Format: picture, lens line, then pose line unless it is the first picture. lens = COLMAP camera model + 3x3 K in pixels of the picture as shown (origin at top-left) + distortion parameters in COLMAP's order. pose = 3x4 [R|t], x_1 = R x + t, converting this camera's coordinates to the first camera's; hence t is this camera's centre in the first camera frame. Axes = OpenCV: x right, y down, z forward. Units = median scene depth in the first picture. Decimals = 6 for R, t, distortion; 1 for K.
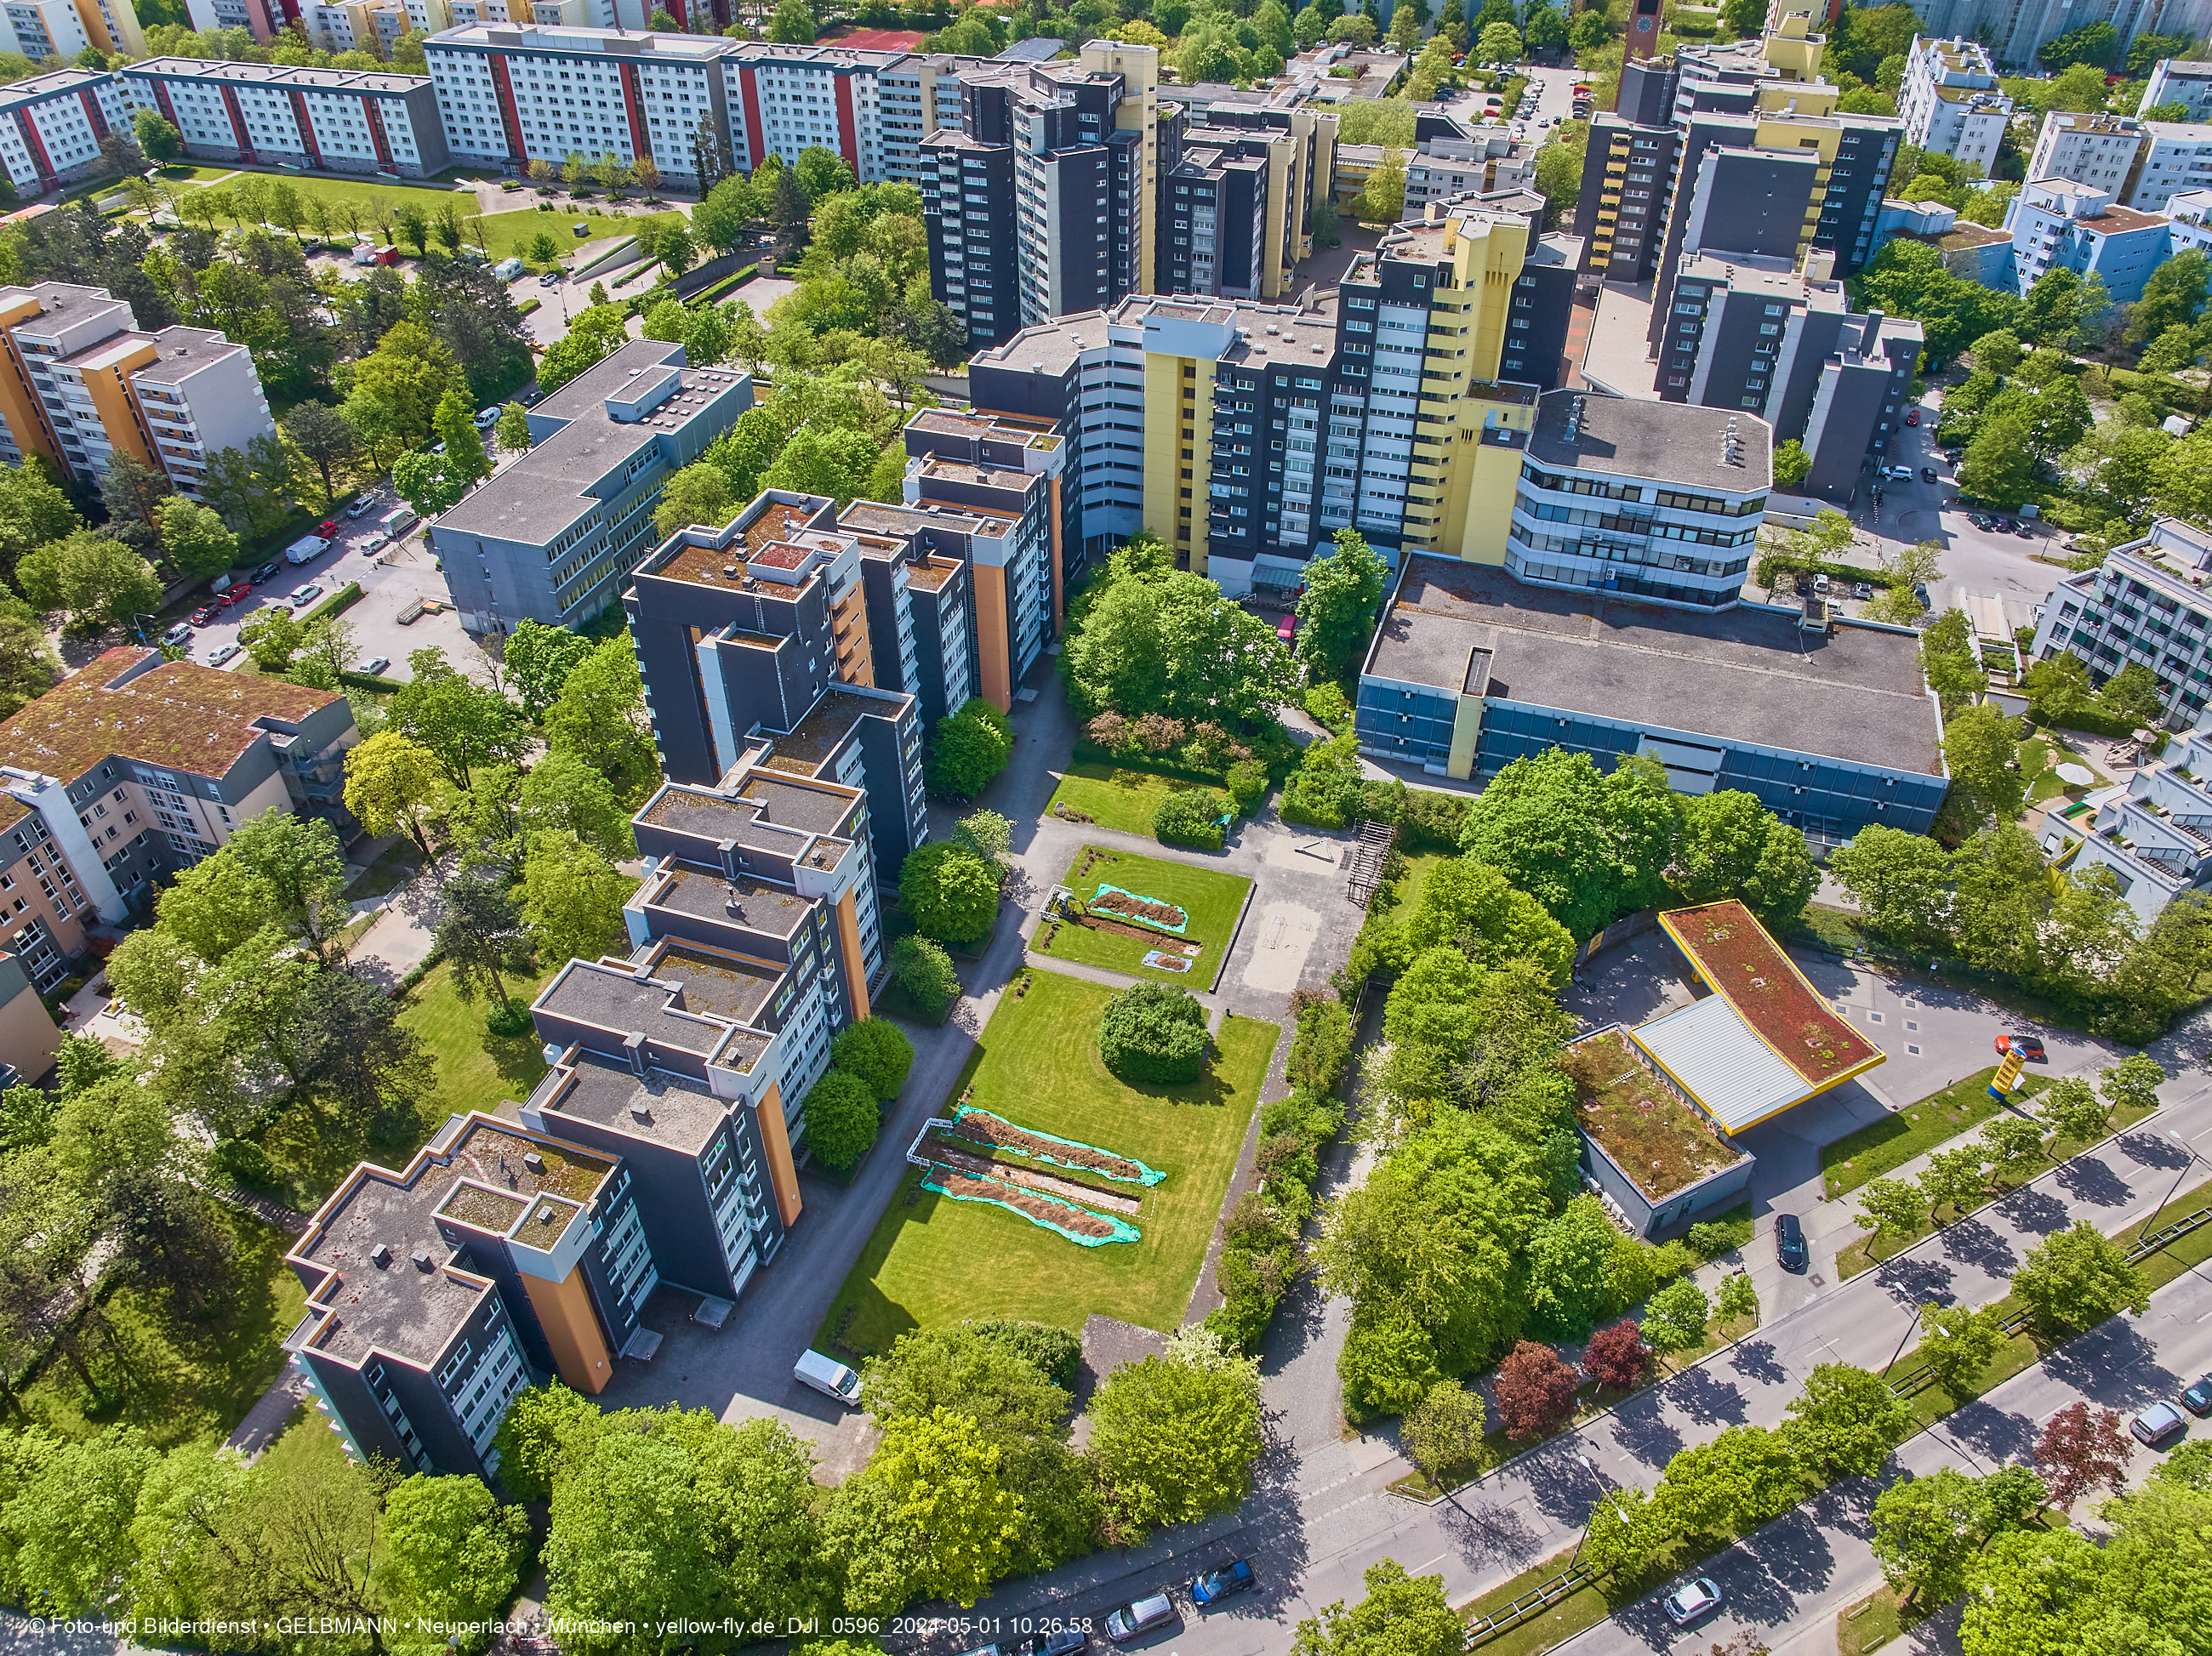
lens RADIAL K [[1552.7, 0, 1099.9], [0, 1552.7, 833.4], [0, 0, 1]] dist [-0.053166, 0.011652]
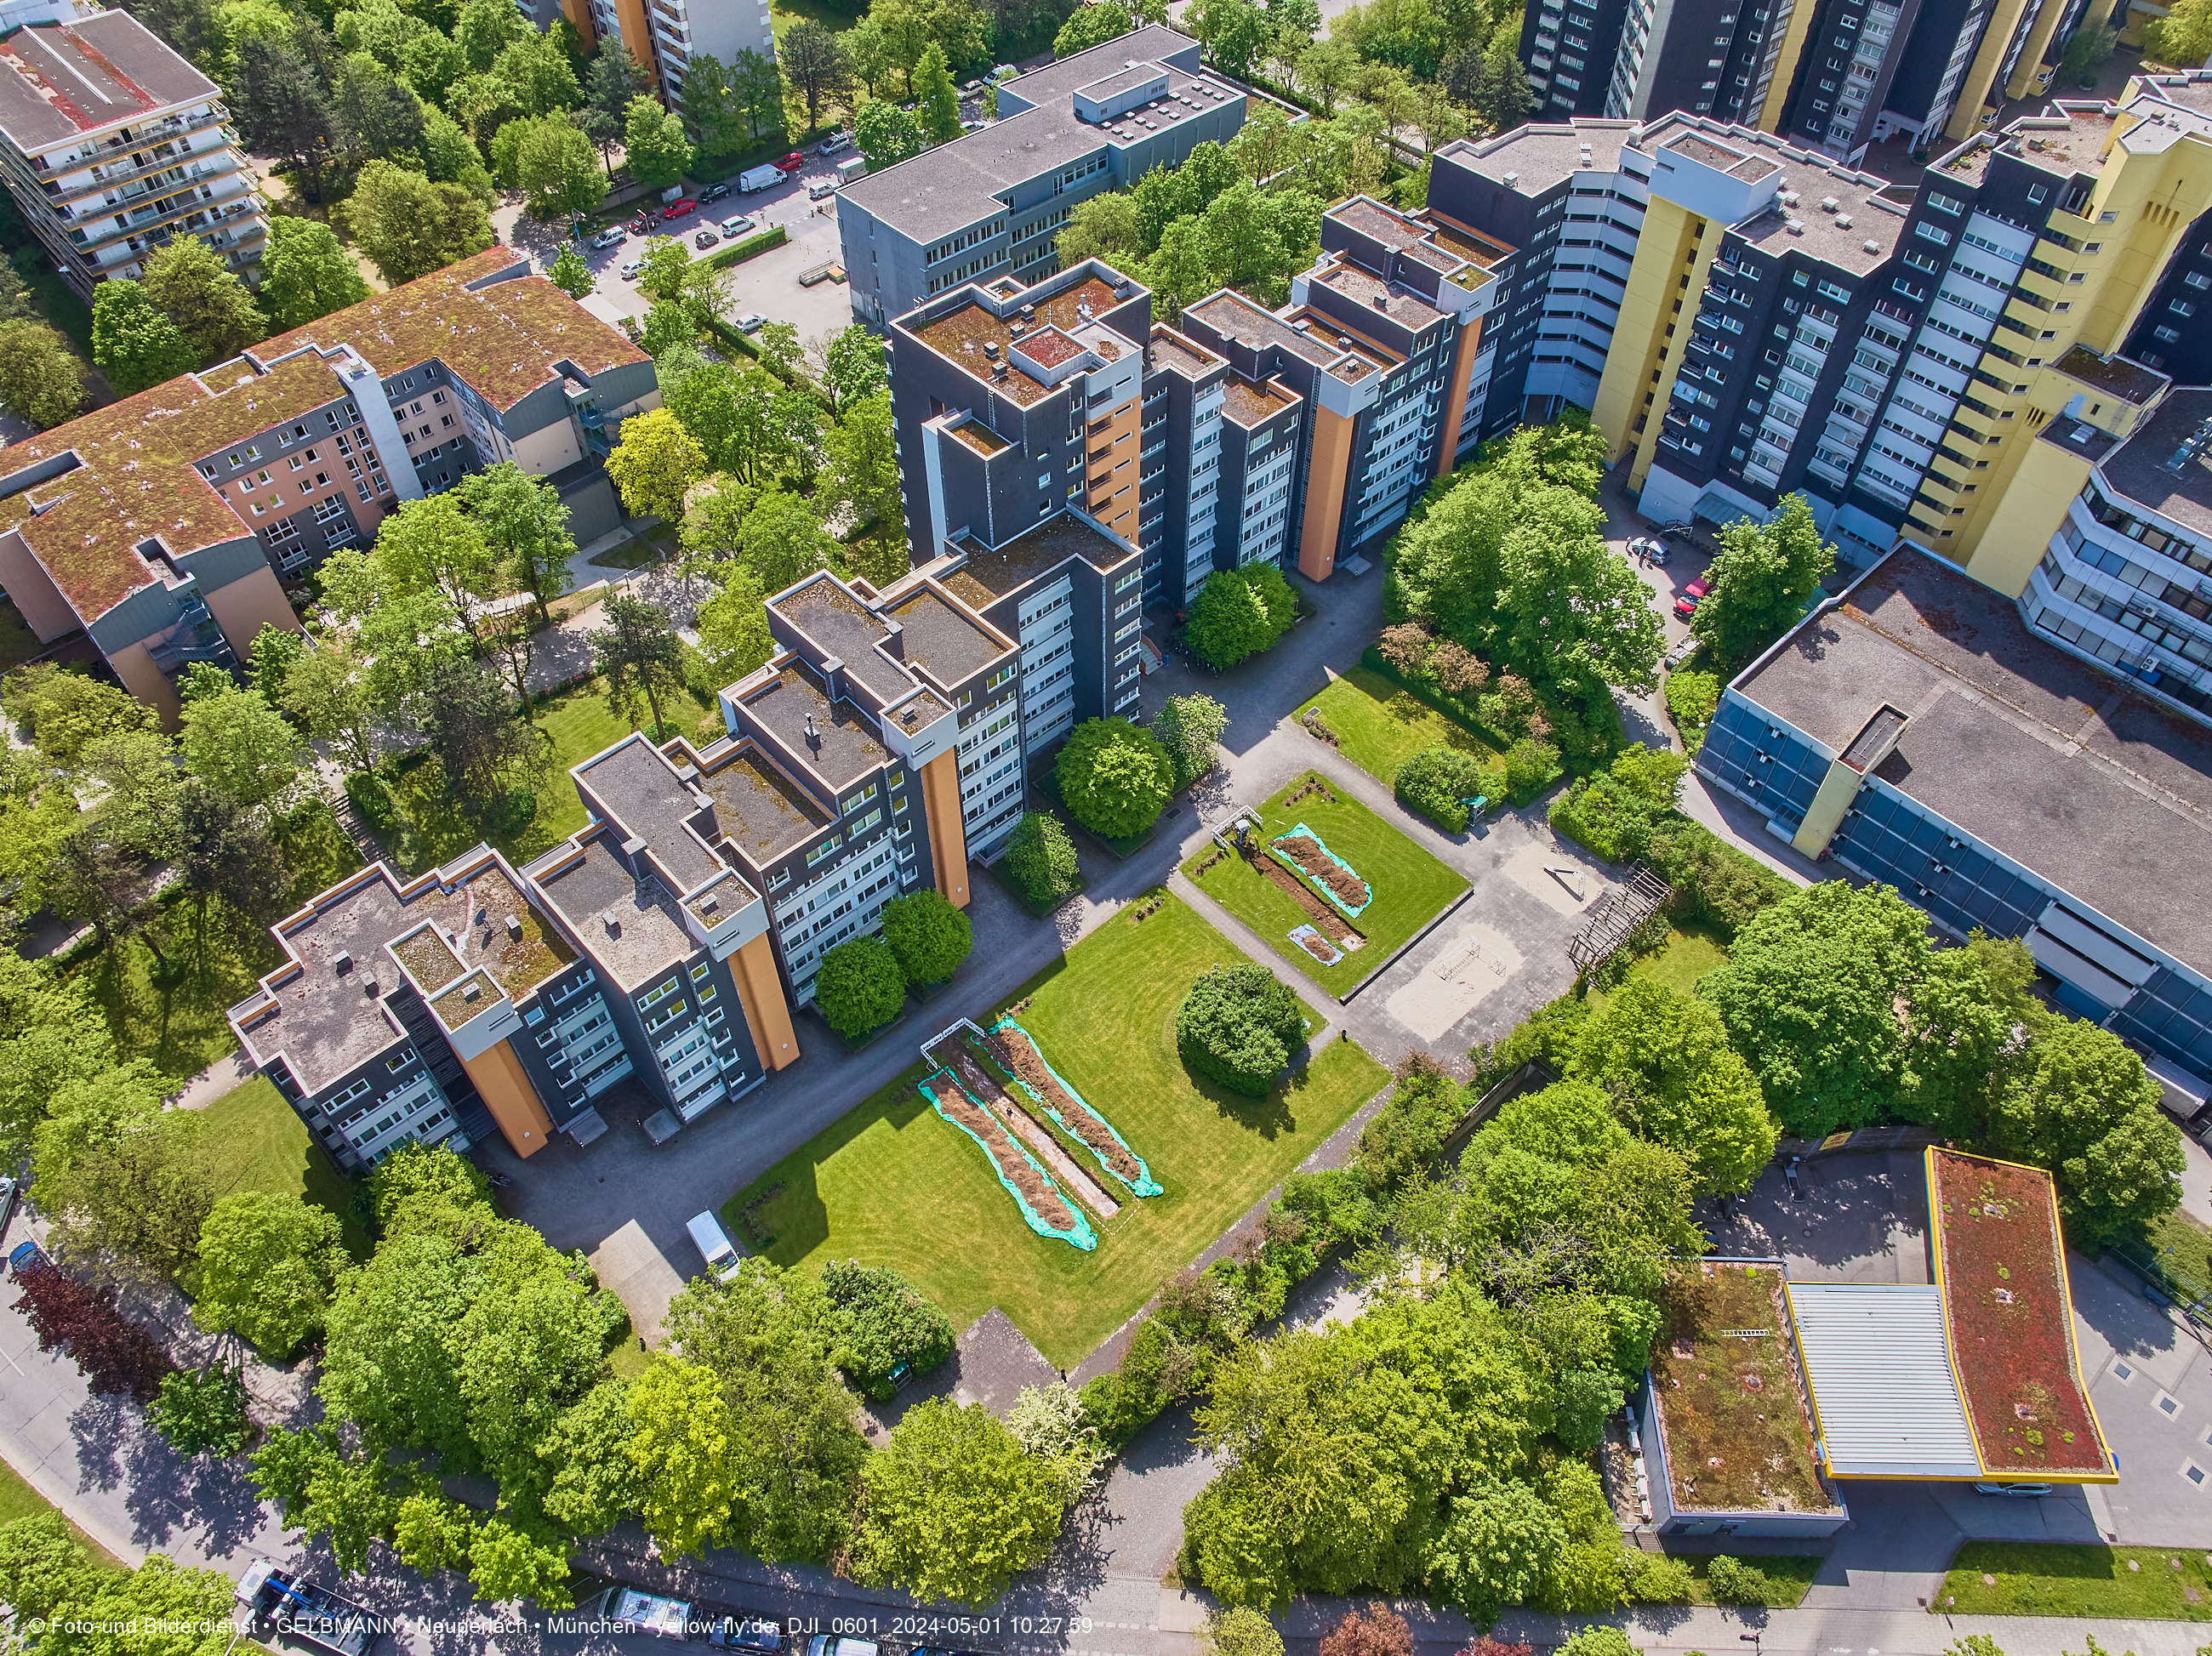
lens RADIAL K [[1552.7, 0, 1098.8], [0, 1552.7, 827.3], [0, 0, 1]] dist [-0.053166, 0.011652]
pose [[0.878675, 0.366946, -0.305418, 0.140833], [-0.304415, 0.923433, 0.233674, -0.112003], [0.367779, -0.112350, 0.923101, 0.145975]]
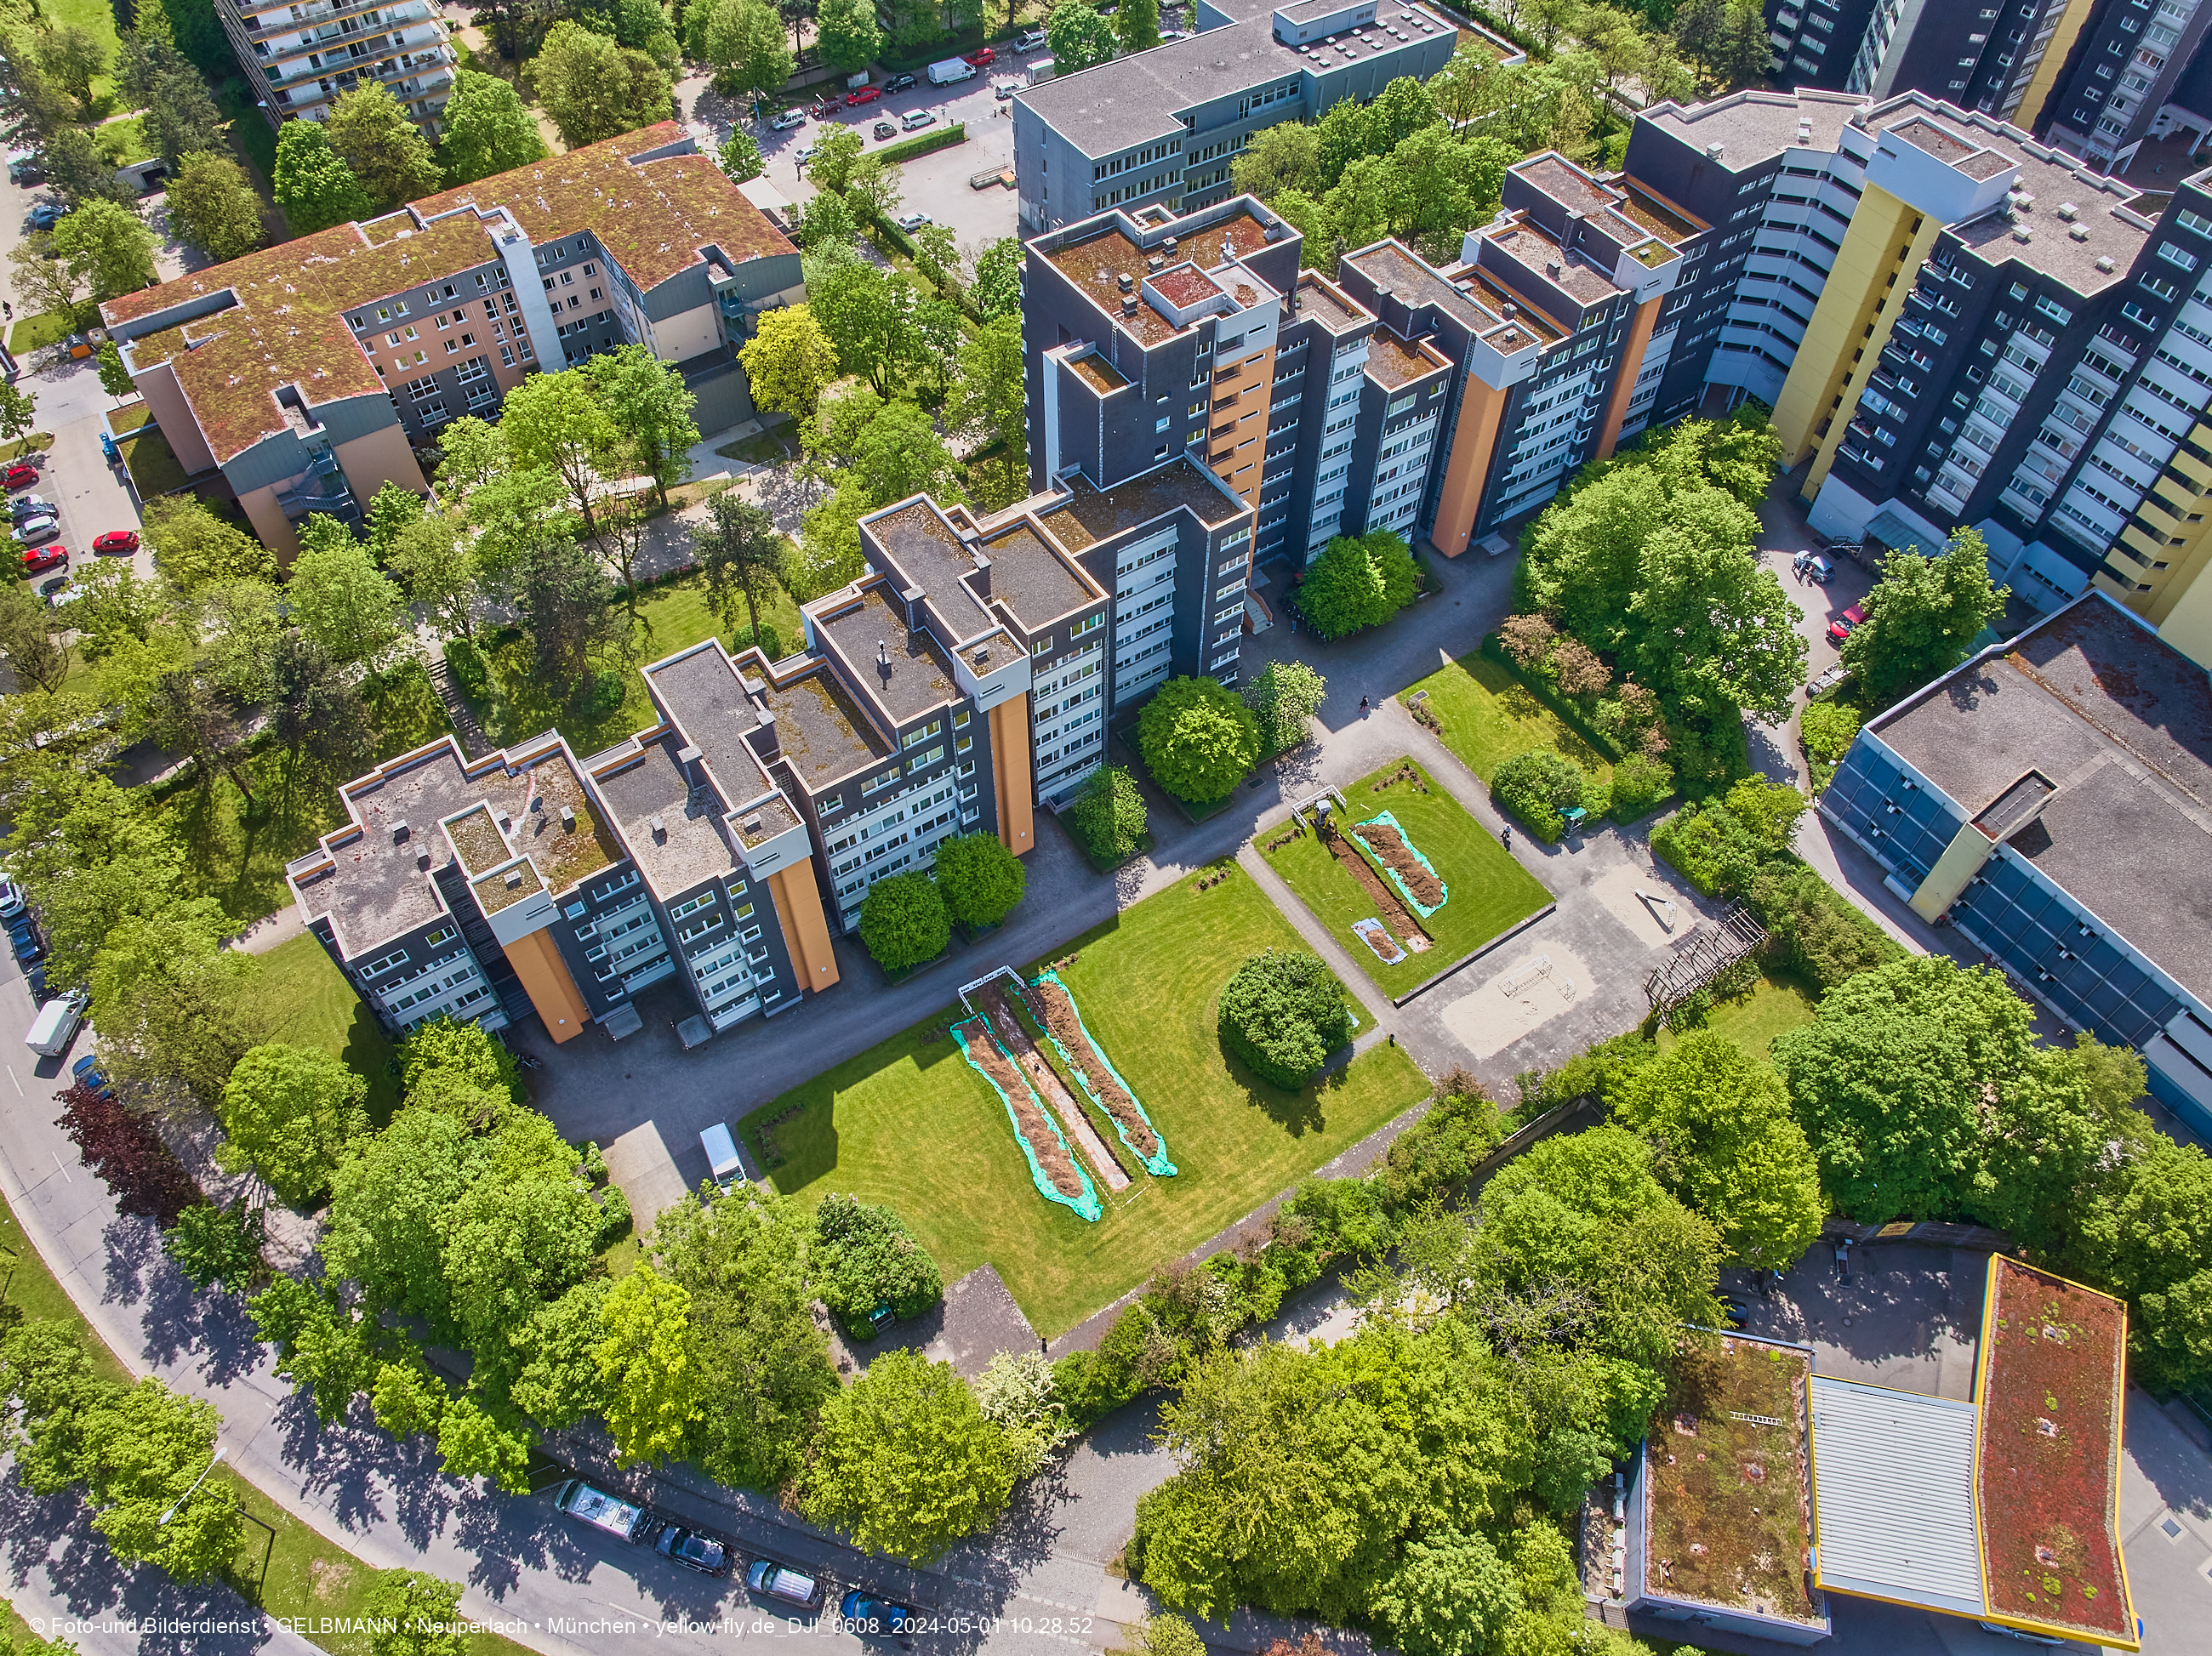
lens RADIAL K [[1552.7, 0, 1099.2], [0, 1552.7, 825.1], [0, 0, 1]] dist [-0.053166, 0.011652]
pose [[0.788739, 0.493978, -0.365891, 0.157689], [-0.393969, 0.863102, 0.315980, -0.136650], [0.471889, -0.105076, 0.875374, 0.180407]]
